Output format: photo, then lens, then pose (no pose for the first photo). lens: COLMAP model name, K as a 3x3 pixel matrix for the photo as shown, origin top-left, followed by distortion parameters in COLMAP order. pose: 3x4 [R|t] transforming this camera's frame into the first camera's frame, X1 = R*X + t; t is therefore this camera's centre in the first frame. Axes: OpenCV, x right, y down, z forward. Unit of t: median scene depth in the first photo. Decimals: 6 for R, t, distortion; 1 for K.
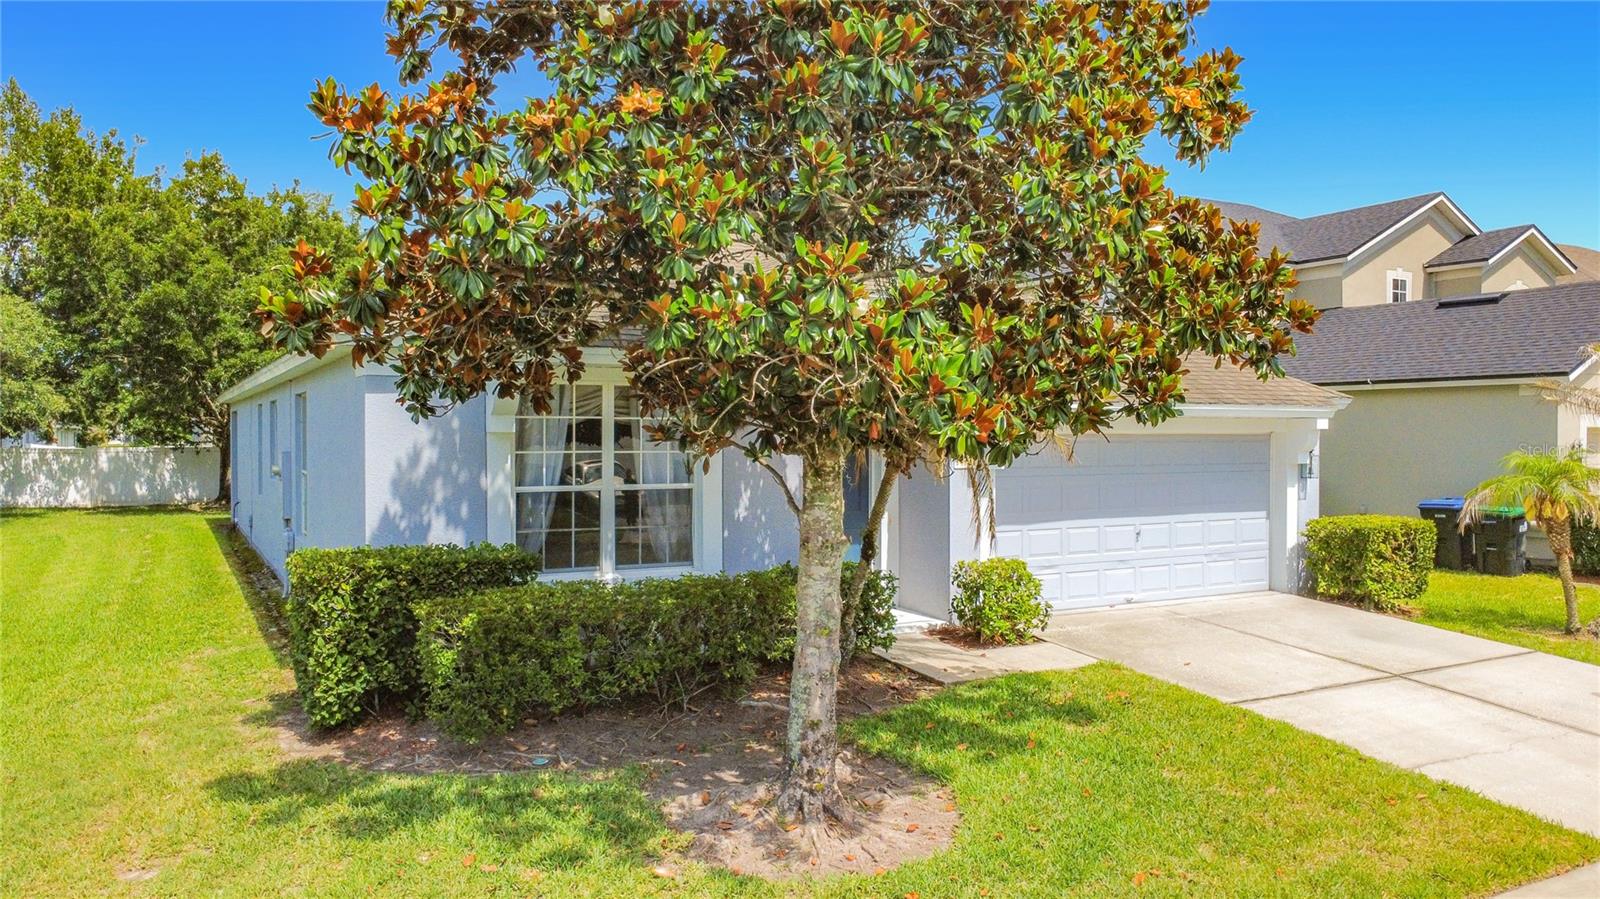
lens RADIAL K [[1170.7, 0, 790.3], [0, 1170.7, 448.7], [0, 0, 1]] dist [0.000887, -0.000087]
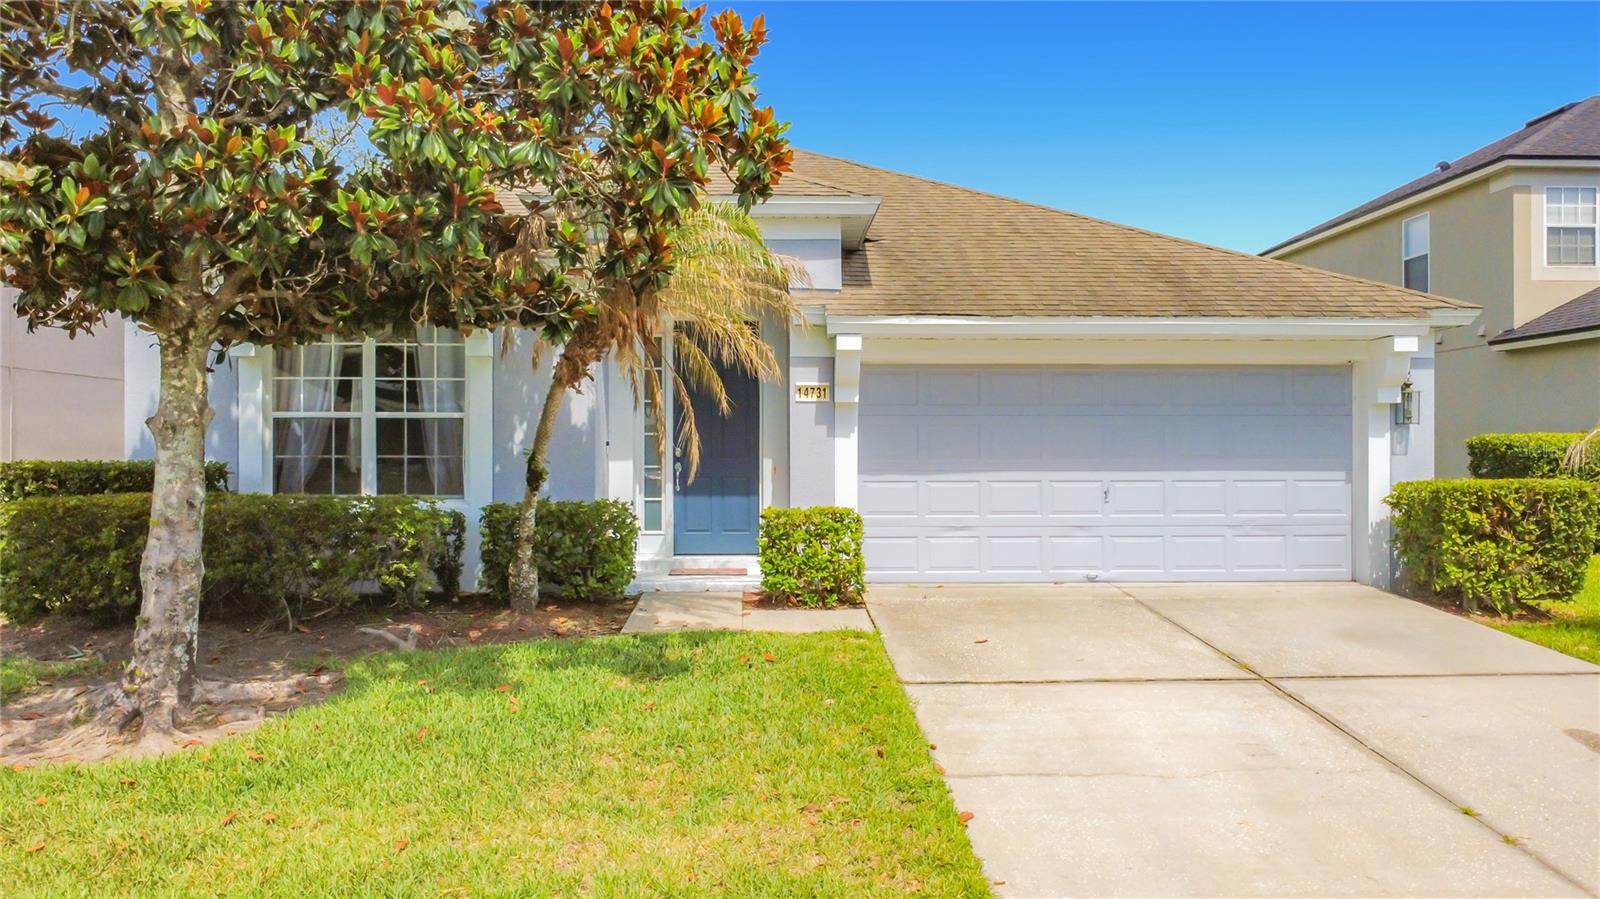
lens RADIAL K [[1170.7, 0, 790.3], [0, 1170.7, 448.7], [0, 0, 1]] dist [0.000887, -0.000087]
pose [[0.893322, -0.003310, -0.449404, 0.460249], [-0.006213, 0.999786, -0.019716, 0.060214], [0.449373, 0.020405, 0.893111, 0.213171]]
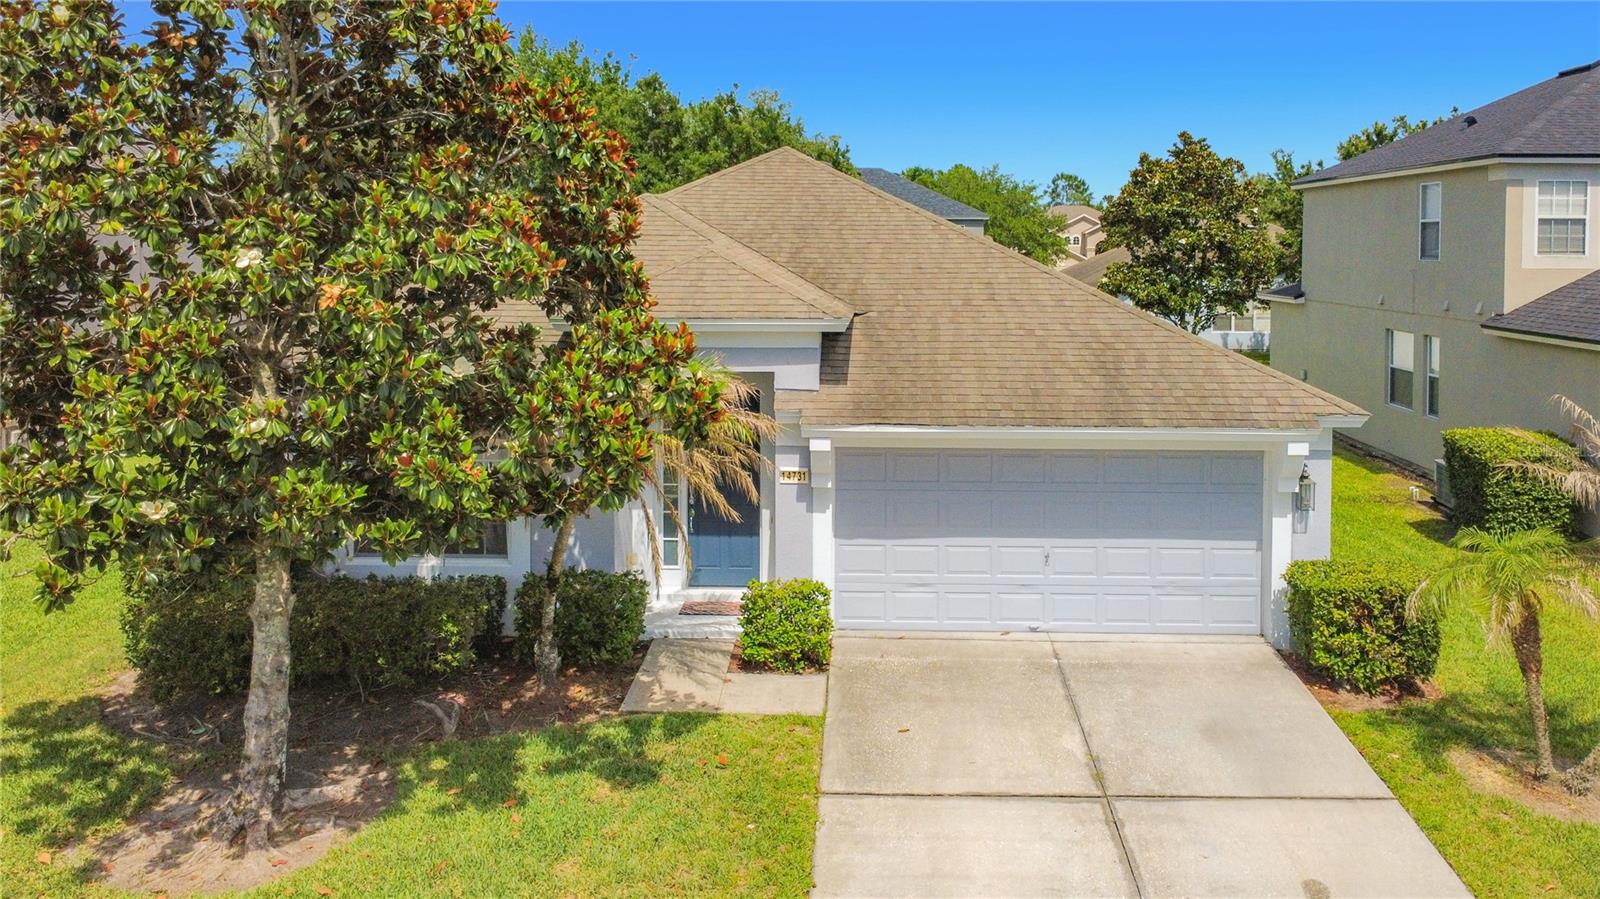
lens RADIAL K [[1199.9, 0, 837.7], [0, 1199.9, 274.7], [0, 0, 1]] dist [0.000611, -0.003016]
pose [[0.864802, 0.018168, -0.501785, 0.622564], [-0.012517, 0.999815, 0.014628, -0.158986], [0.501957, -0.006369, 0.864869, 0.113276]]
